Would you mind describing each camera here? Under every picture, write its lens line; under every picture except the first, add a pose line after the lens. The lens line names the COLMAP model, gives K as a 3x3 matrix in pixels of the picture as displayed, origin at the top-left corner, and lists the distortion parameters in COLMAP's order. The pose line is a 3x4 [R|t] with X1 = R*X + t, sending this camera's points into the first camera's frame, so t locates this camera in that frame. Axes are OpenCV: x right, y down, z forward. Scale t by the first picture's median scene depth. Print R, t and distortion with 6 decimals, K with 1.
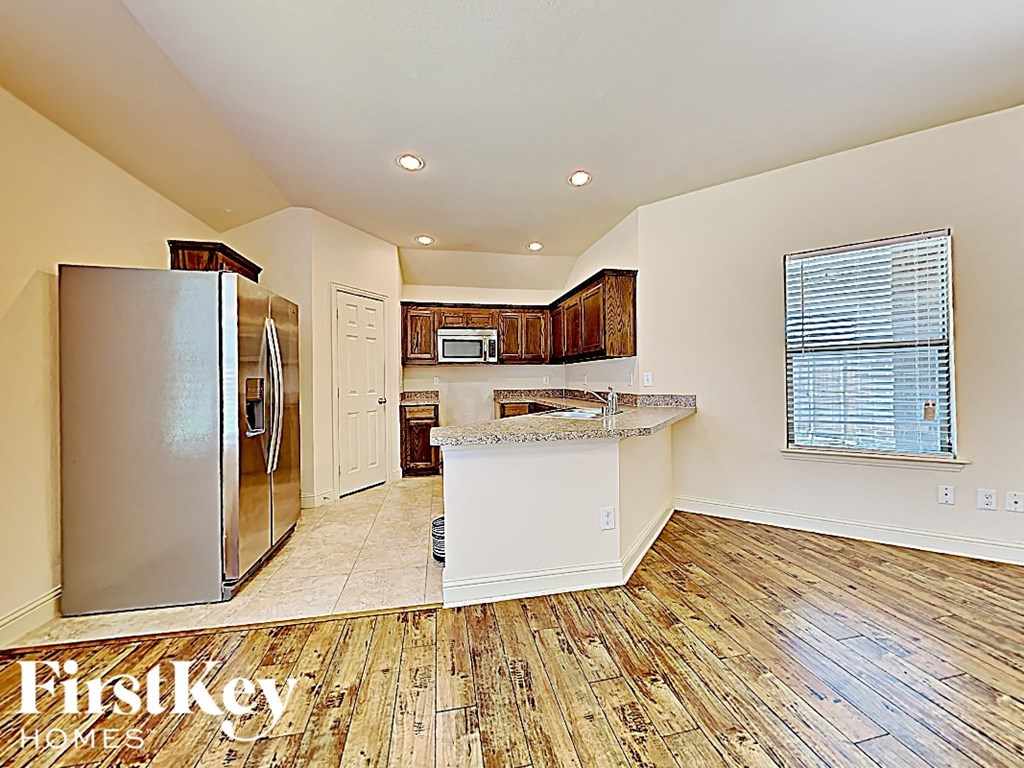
lens RADIAL K [[380.3, 0, 511.4], [0, 380.3, 380.4], [0, 0, 1]] dist [-0.006064, -0.000086]
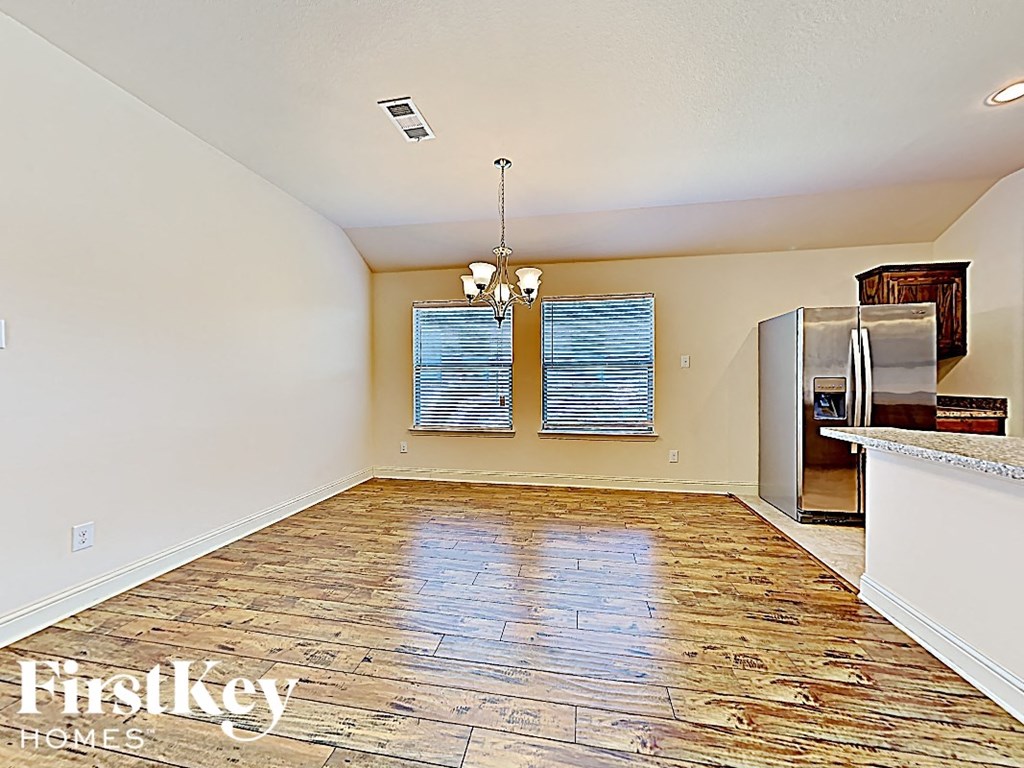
lens RADIAL K [[380.3, 0, 511.4], [0, 380.3, 387.8], [0, 0, 1]] dist [-0.006064, -0.000086]
pose [[-0.379620, 0.020365, -0.924918, 1.276362], [0.010521, 0.999788, 0.017696, -0.008673], [0.925083, -0.003014, -0.379754, 0.567398]]
